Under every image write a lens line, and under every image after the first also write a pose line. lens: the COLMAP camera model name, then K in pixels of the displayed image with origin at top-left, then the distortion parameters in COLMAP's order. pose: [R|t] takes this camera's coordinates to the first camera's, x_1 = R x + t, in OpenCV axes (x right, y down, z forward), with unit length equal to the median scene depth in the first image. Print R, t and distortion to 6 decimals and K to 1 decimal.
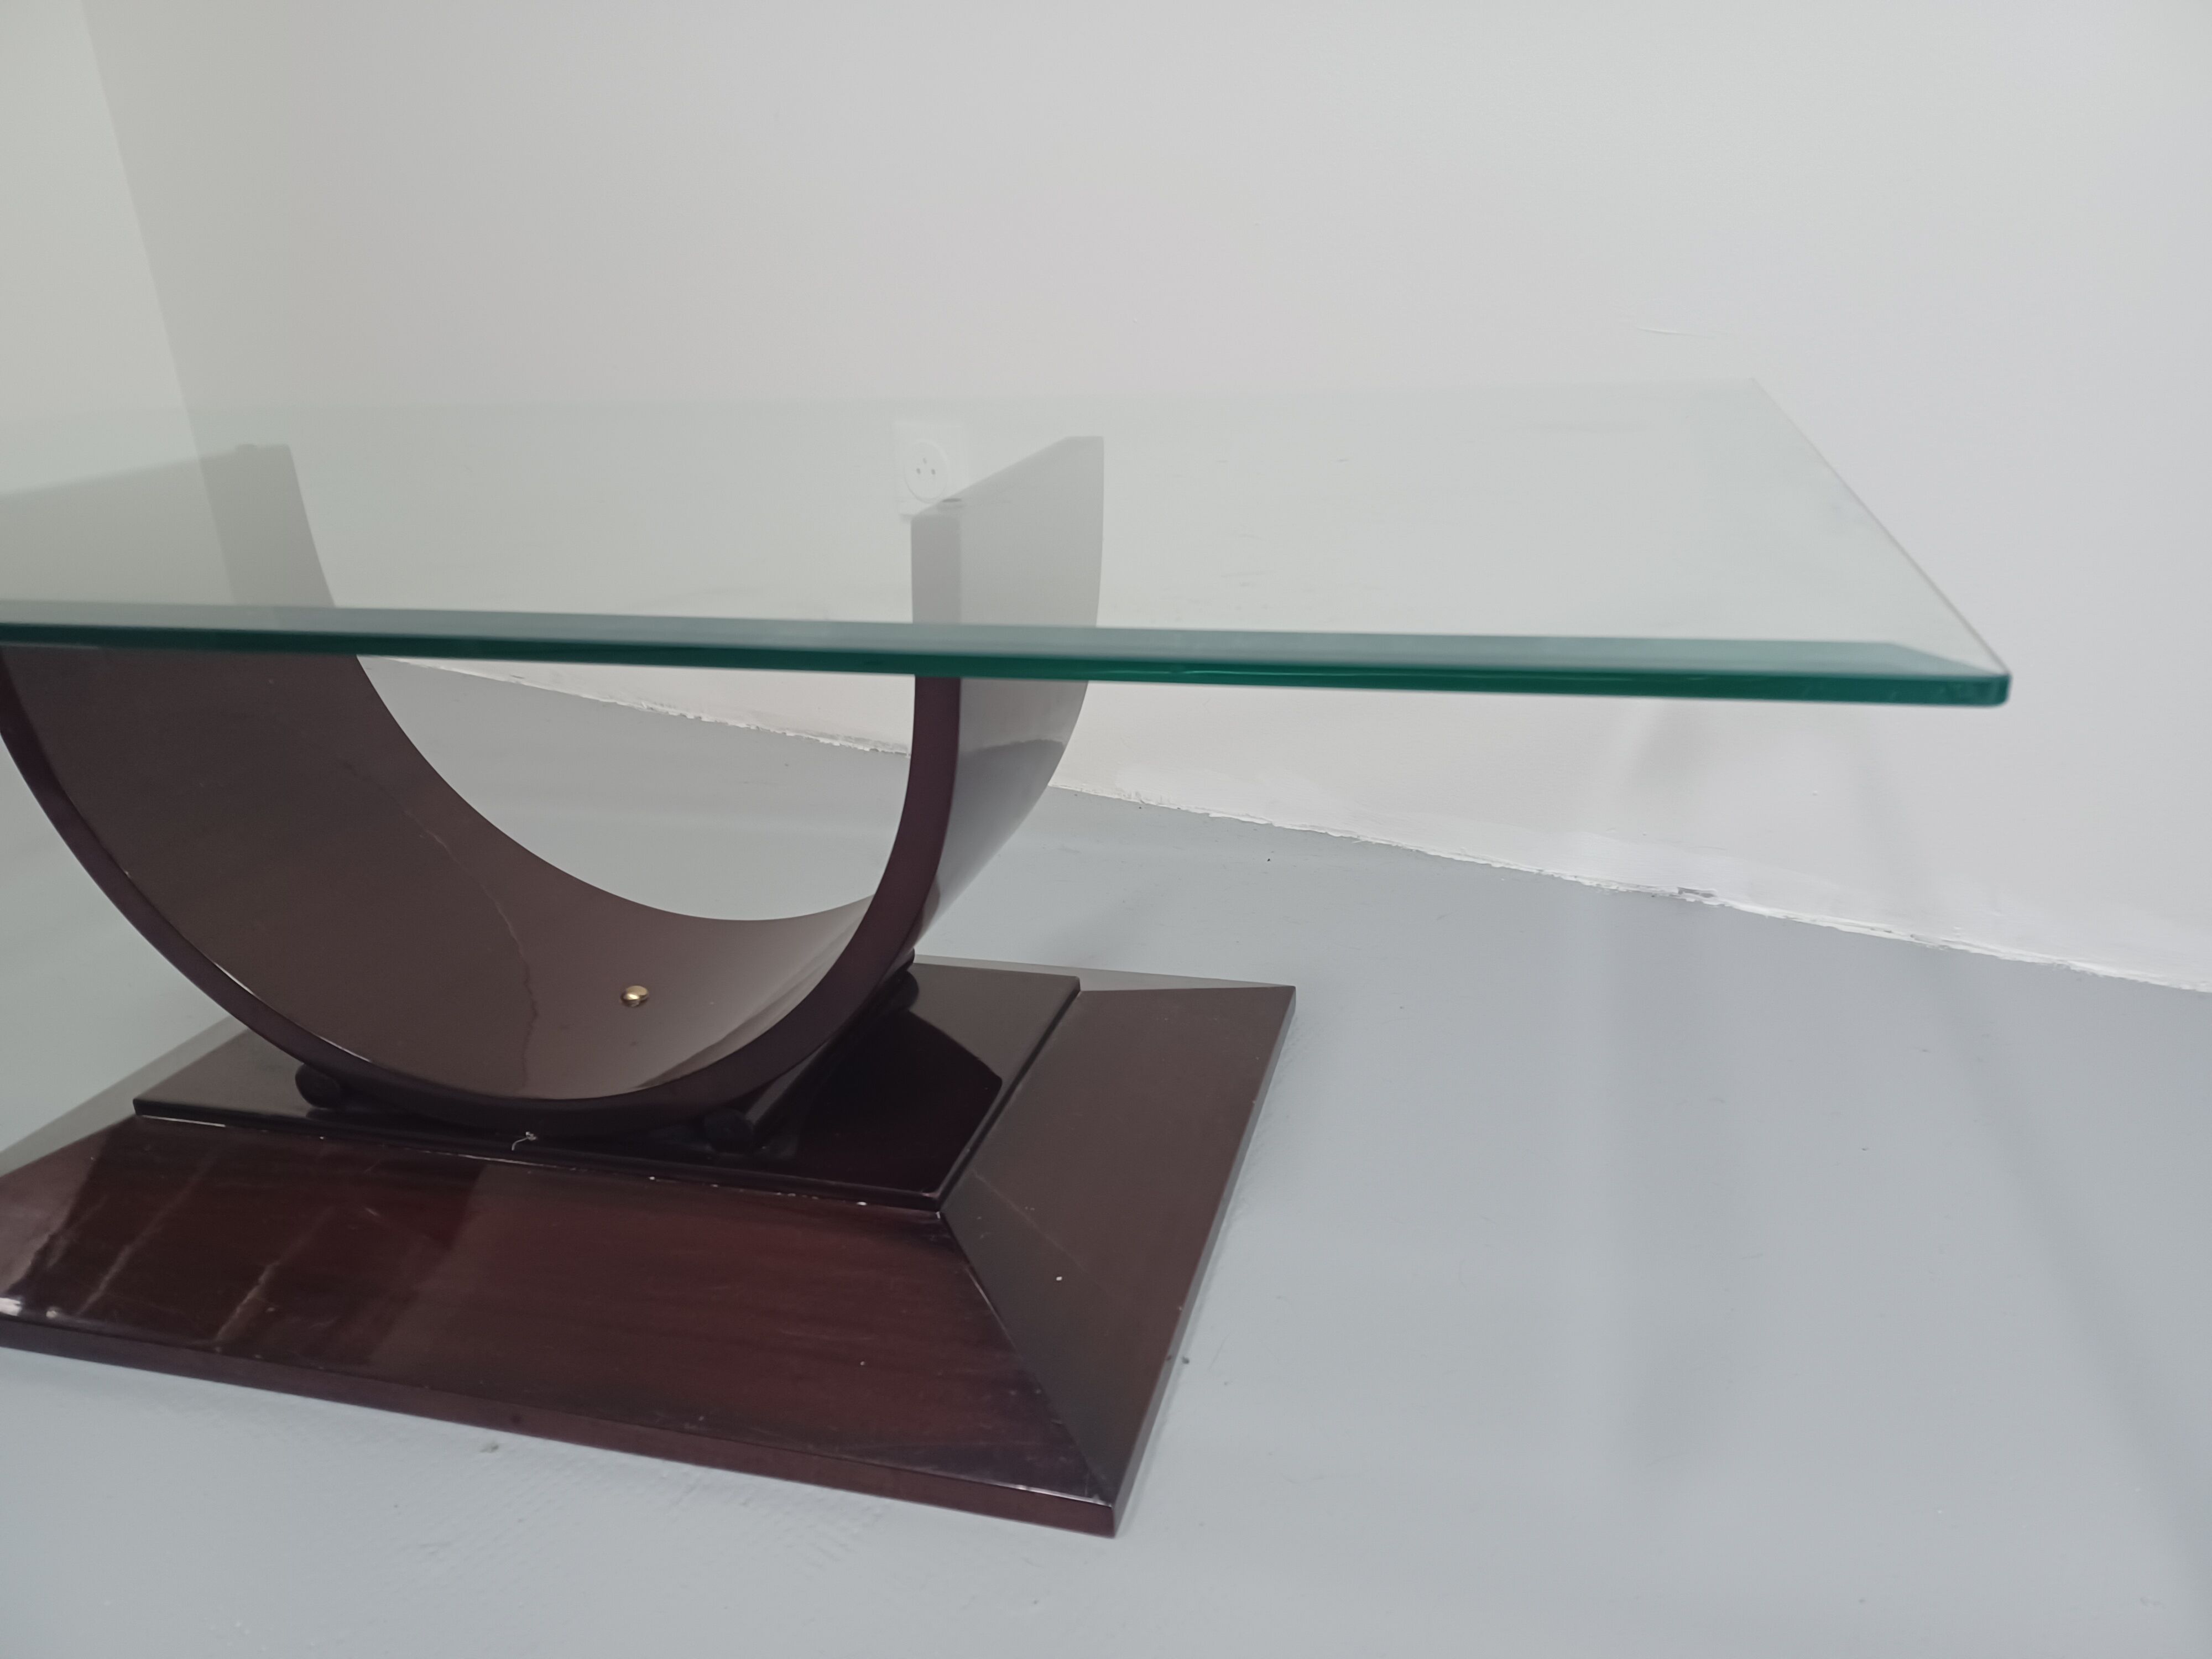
lens RADIAL K [[1581.3, 0, 1113.4], [0, 1581.3, 871.4], [0, 0, 1]] dist [0.072647, -0.065020]
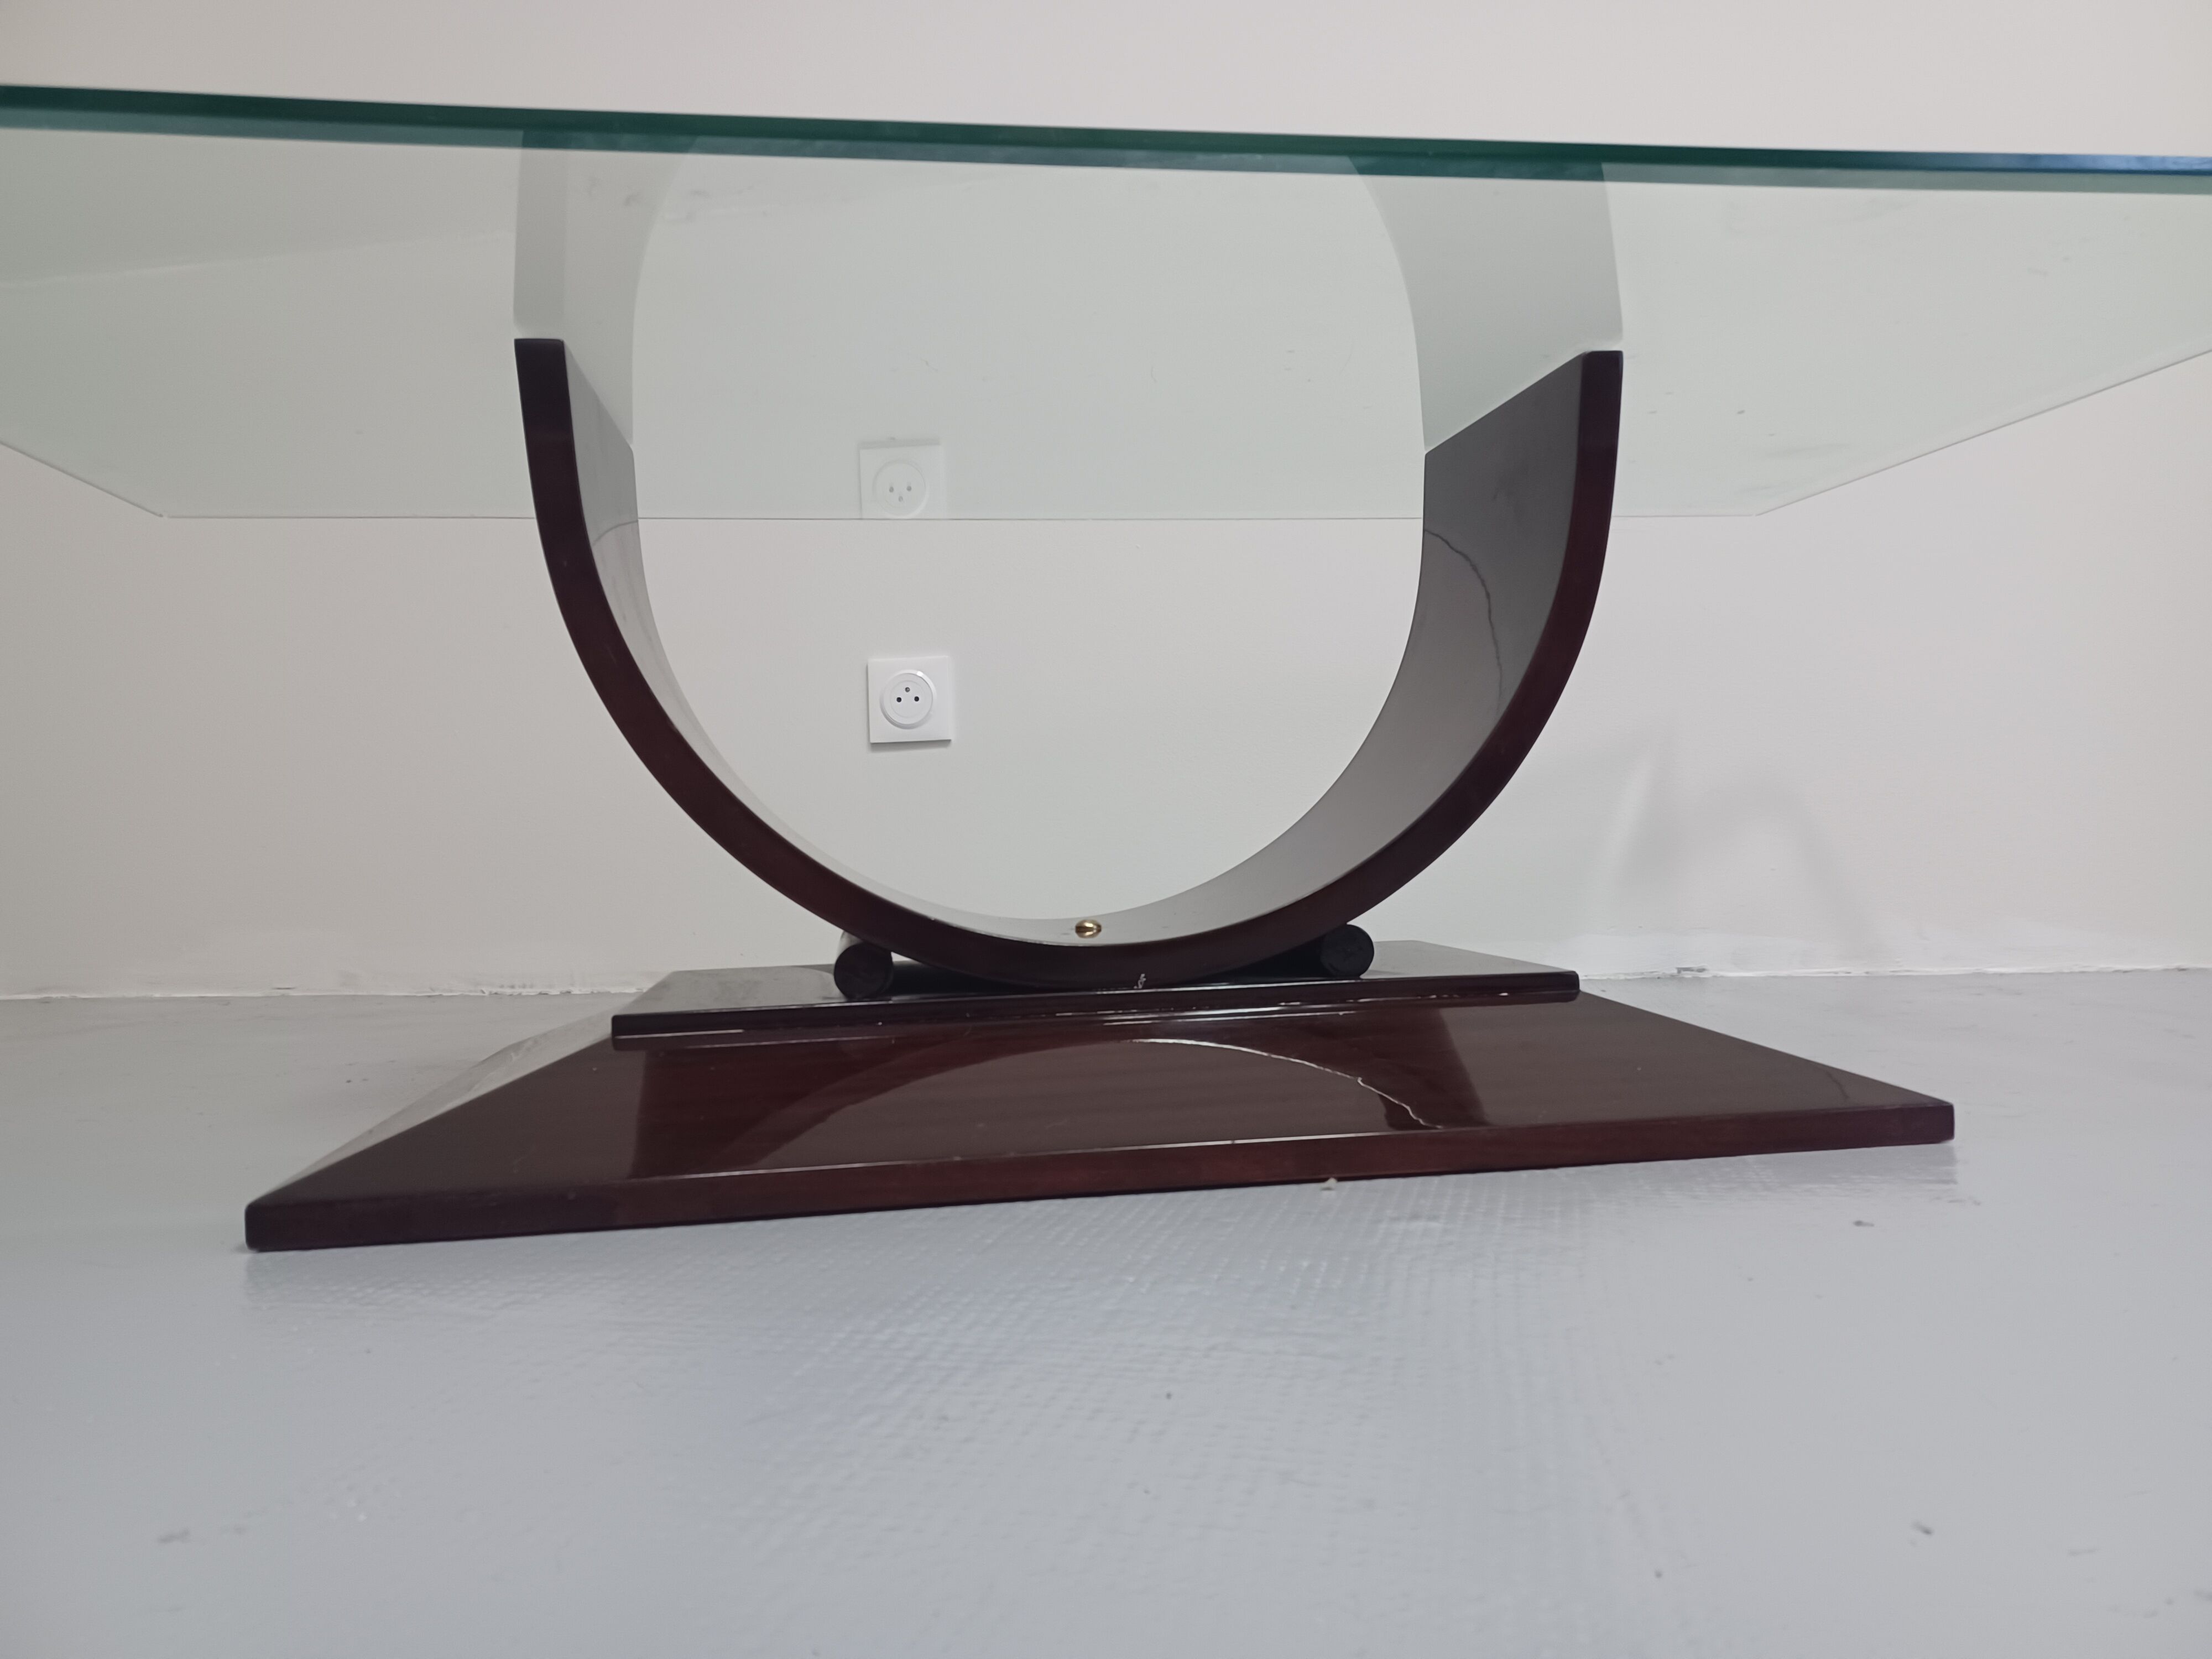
lens RADIAL K [[1581.3, 0, 1115.2], [0, 1581.3, 837.2], [0, 0, 1]] dist [0.072647, -0.065020]
pose [[0.909916, 0.014927, 0.414523, -0.720065], [0.148422, 0.921468, -0.358981, 0.393789], [-0.387328, 0.388167, 0.836243, 0.177256]]
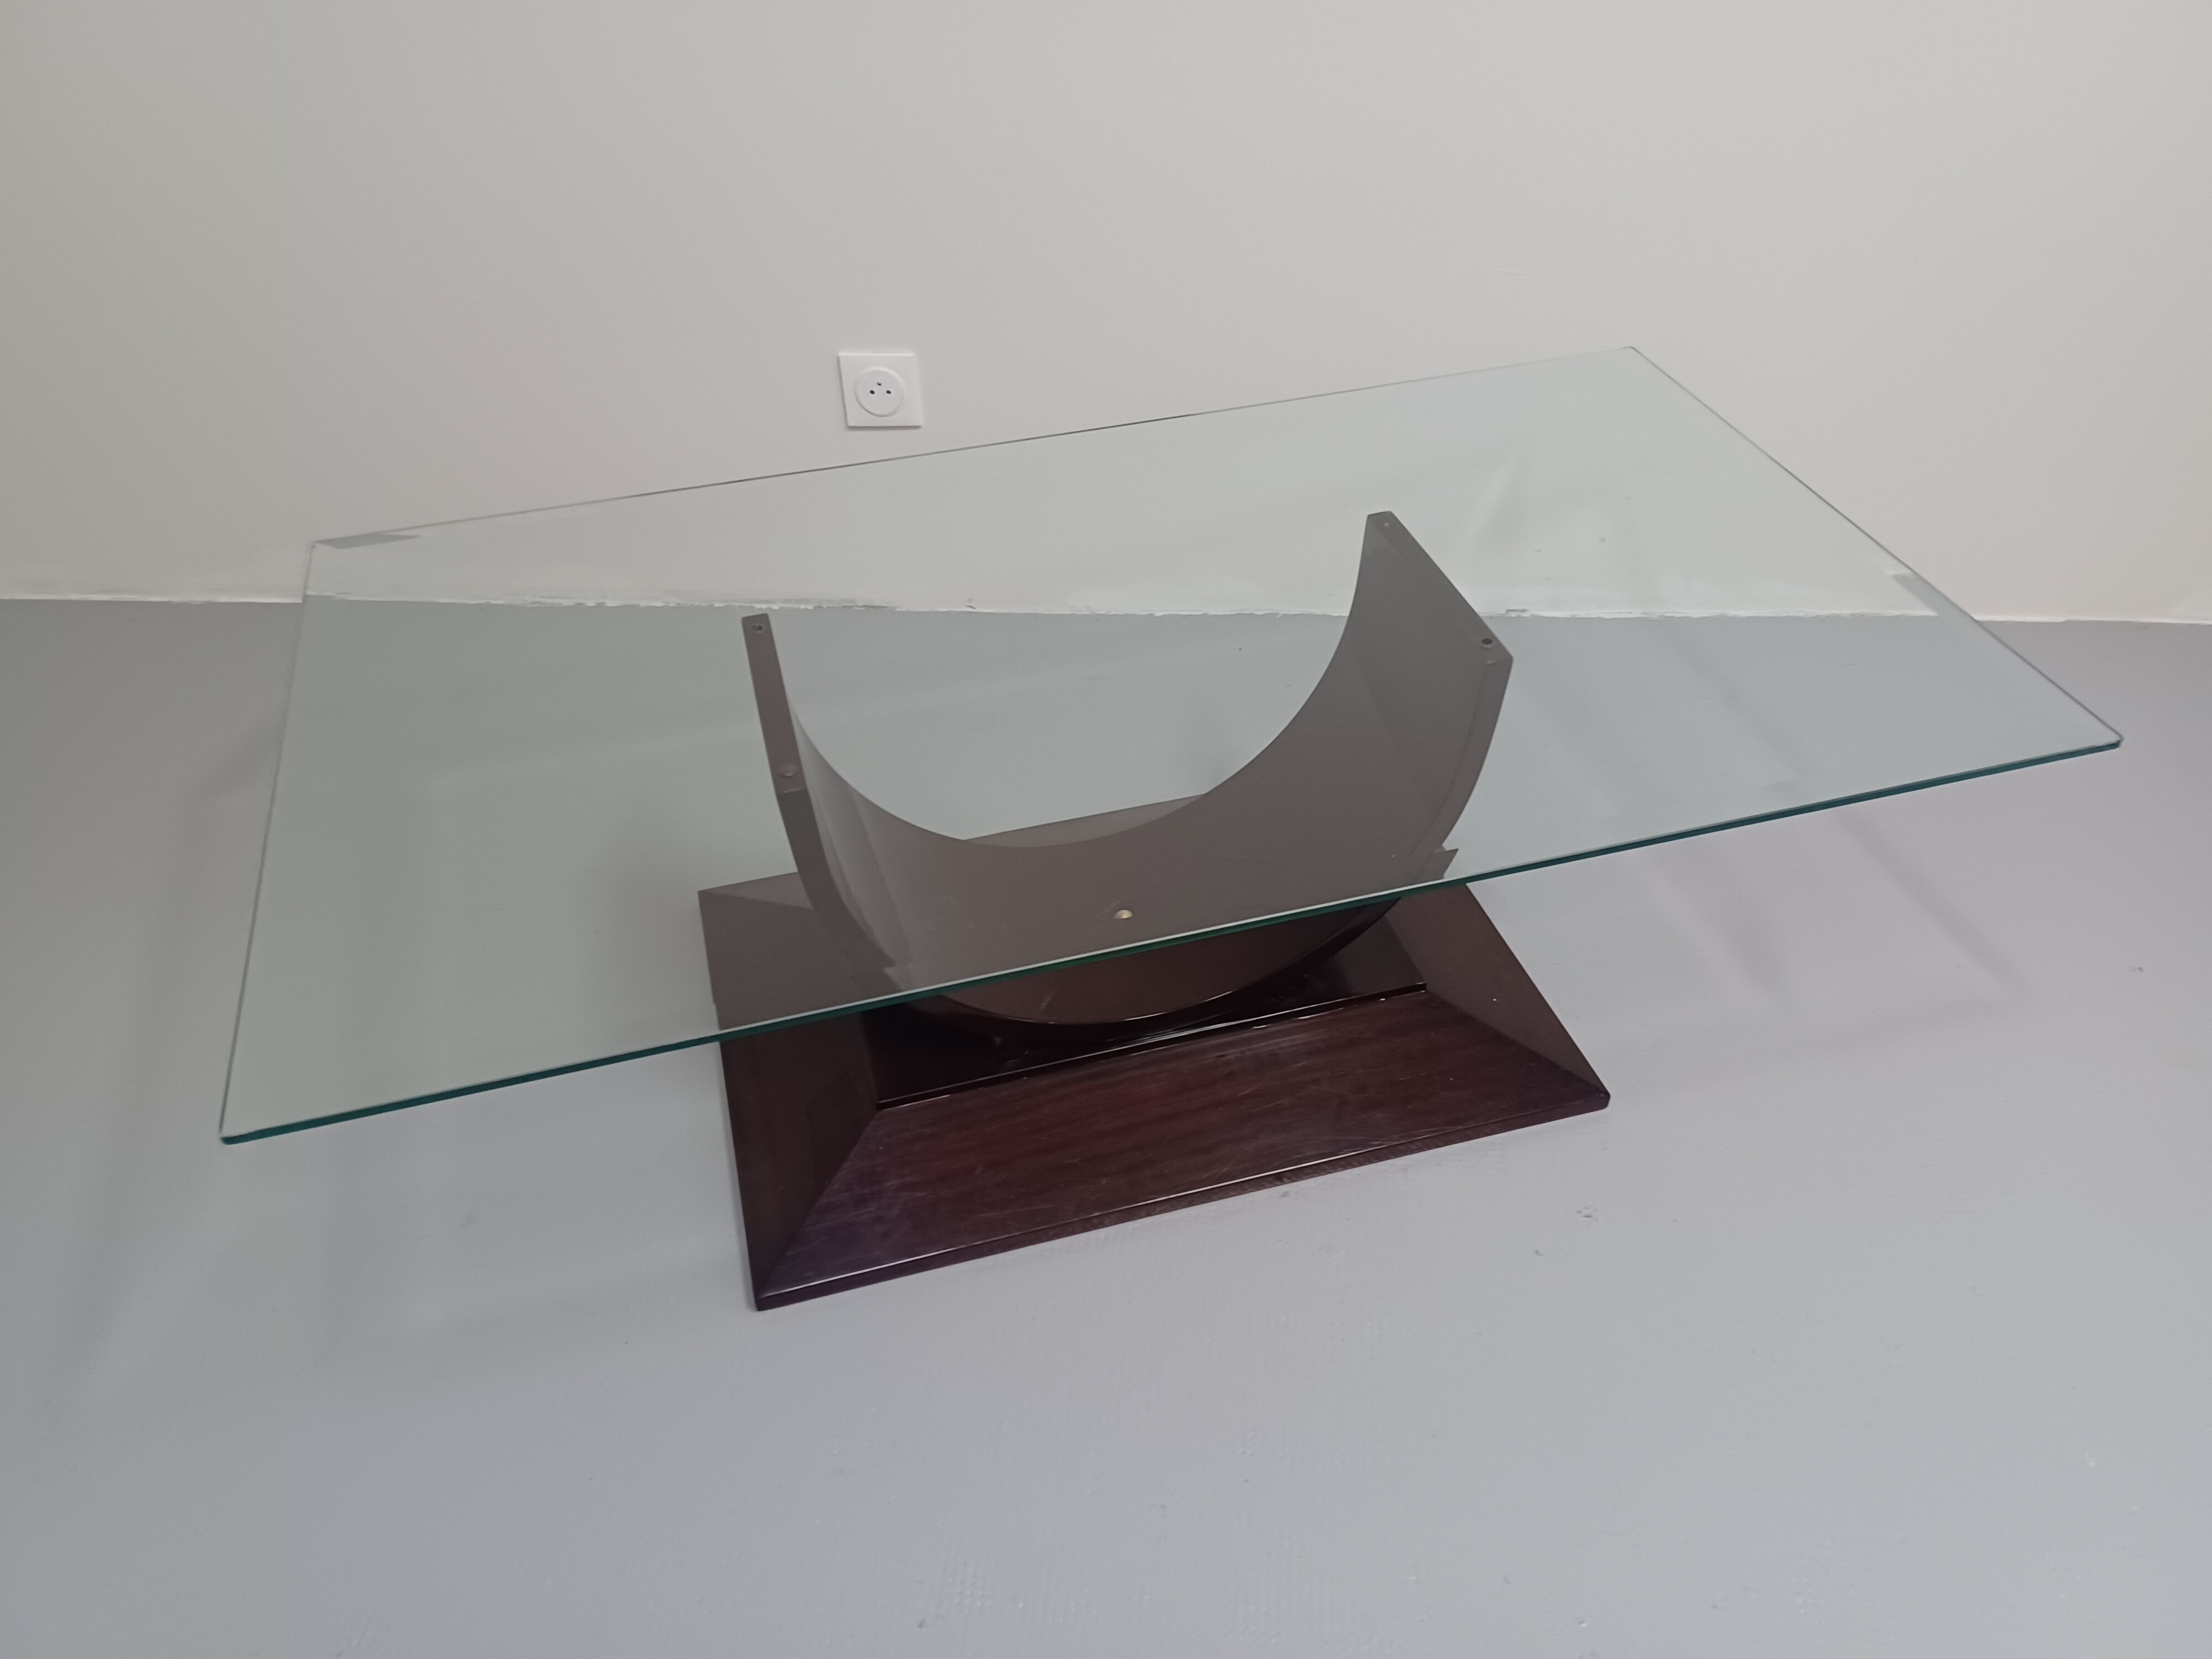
lens RADIAL K [[1581.3, 0, 1111.2], [0, 1581.3, 875.3], [0, 0, 1]] dist [0.072647, -0.065020]
pose [[0.853062, -0.325974, 0.407464, -0.947130], [0.176100, 0.914900, 0.363246, -0.527687], [-0.491197, -0.238117, 0.837870, -0.233318]]
